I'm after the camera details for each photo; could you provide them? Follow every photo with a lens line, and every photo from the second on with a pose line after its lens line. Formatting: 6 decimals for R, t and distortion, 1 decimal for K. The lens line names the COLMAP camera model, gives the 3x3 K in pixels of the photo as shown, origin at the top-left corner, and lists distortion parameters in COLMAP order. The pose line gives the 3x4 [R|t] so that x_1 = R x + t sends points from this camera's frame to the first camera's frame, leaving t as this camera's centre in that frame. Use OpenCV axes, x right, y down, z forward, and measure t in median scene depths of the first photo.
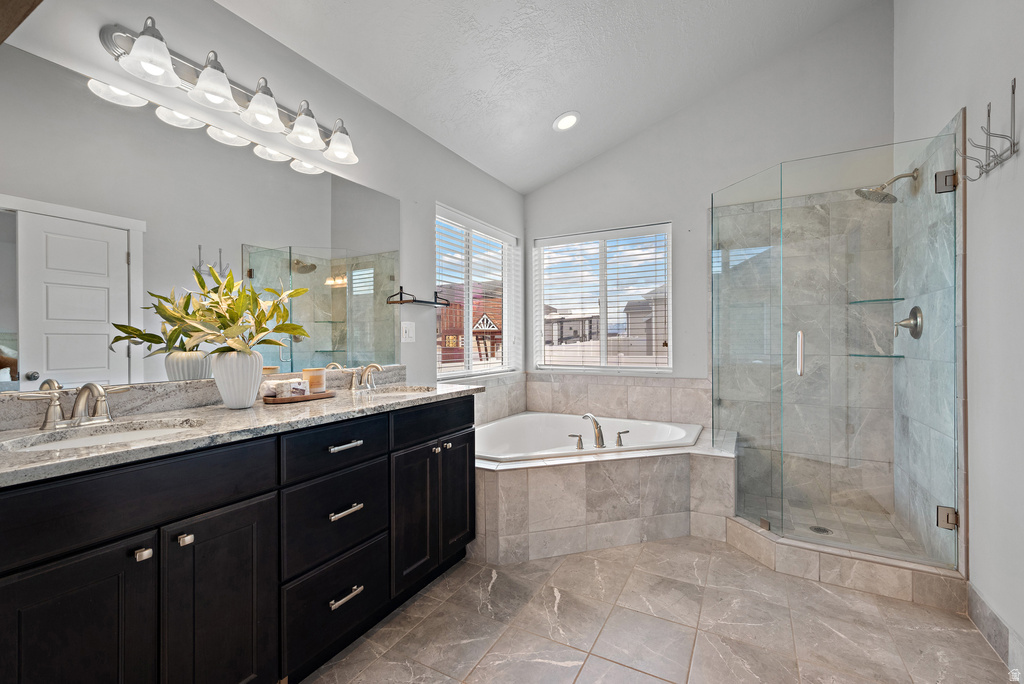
lens RADIAL K [[434.8, 0, 512.0], [0, 434.8, 342.0], [0, 0, 1]] dist [0.000663, 0.000251]
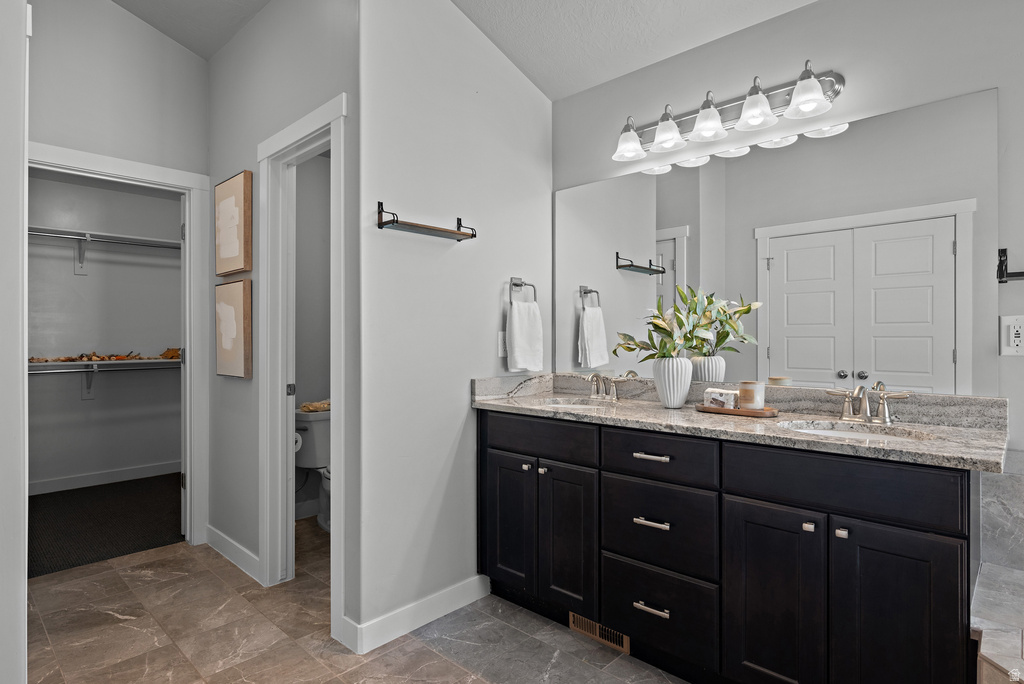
lens RADIAL K [[538.7, 0, 512.0], [0, 538.7, 342.0], [0, 0, 1]] dist [-0.000403, -0.000123]
pose [[-0.239356, 0.009059, -0.970890, 0.719049], [-0.002942, 0.999945, 0.010055, -0.028318], [0.970927, 0.005263, -0.239317, 0.795955]]
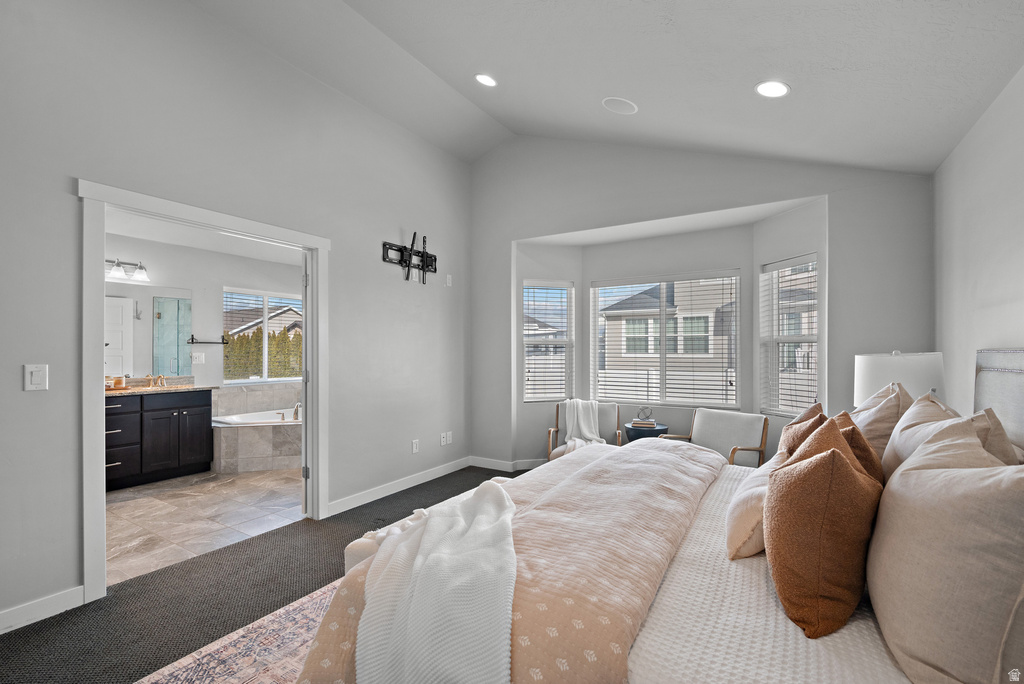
lens RADIAL K [[445.3, 0, 512.0], [0, 445.3, 342.0], [0, 0, 1]] dist [0.000903, 0.000133]
pose [[0.999331, 0.007001, -0.035904, 1.717051], [-0.007799, 0.999724, -0.022159, -0.089547], [0.035739, 0.022424, 0.999110, -1.302635]]
